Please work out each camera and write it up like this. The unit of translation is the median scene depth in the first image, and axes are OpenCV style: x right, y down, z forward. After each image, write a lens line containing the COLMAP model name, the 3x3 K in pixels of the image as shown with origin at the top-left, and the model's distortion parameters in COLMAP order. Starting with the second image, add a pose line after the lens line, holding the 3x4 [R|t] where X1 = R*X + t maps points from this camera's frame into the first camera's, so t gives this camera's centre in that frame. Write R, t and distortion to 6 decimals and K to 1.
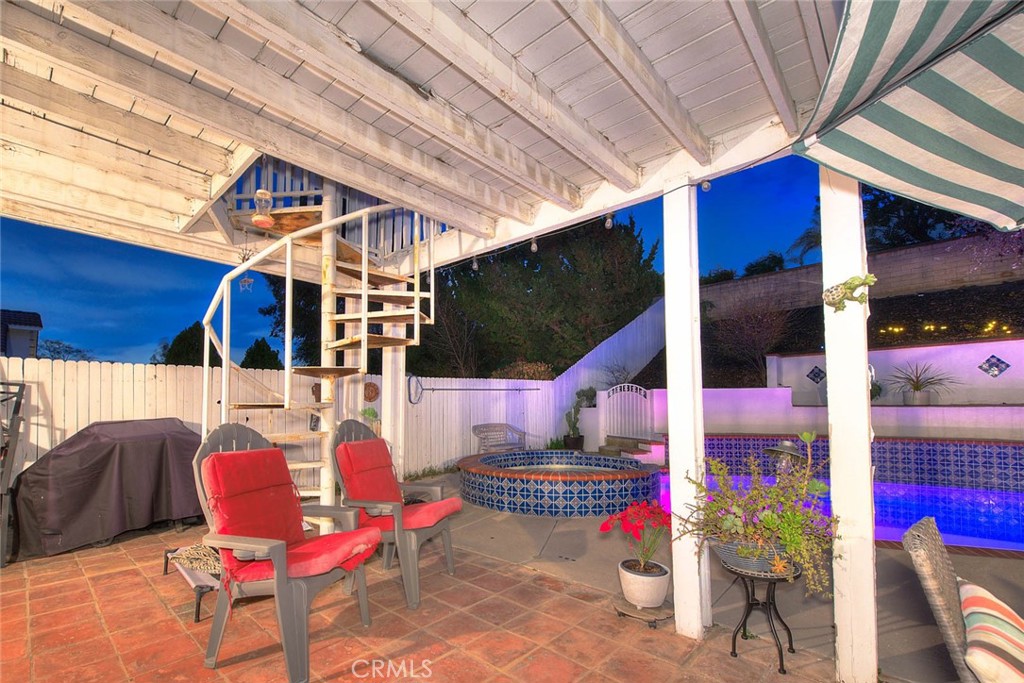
lens RADIAL K [[430.0, 0, 510.1], [0, 430.0, 382.8], [0, 0, 1]] dist [-0.009555, -0.000341]
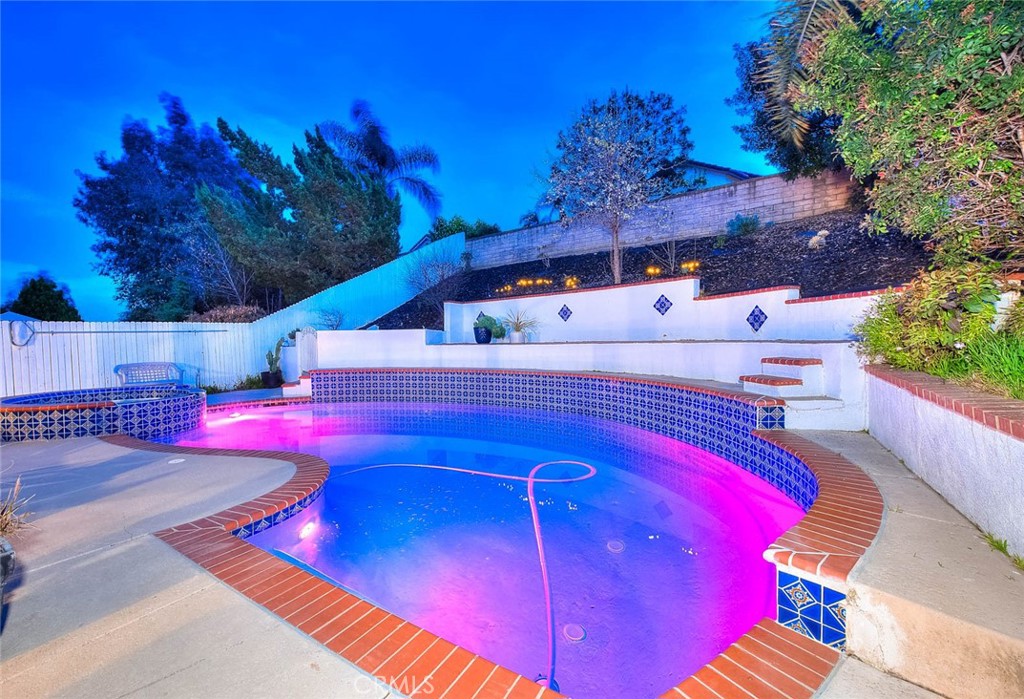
lens RADIAL K [[406.0, 0, 506.5], [0, 406.0, 353.6], [0, 0, 1]] dist [0.001218, 0.000024]
pose [[0.985756, -0.013043, 0.167677, 0.725705], [-0.000500, 0.996756, 0.080476, -0.013708], [-0.168183, -0.079414, 0.982552, -0.183376]]
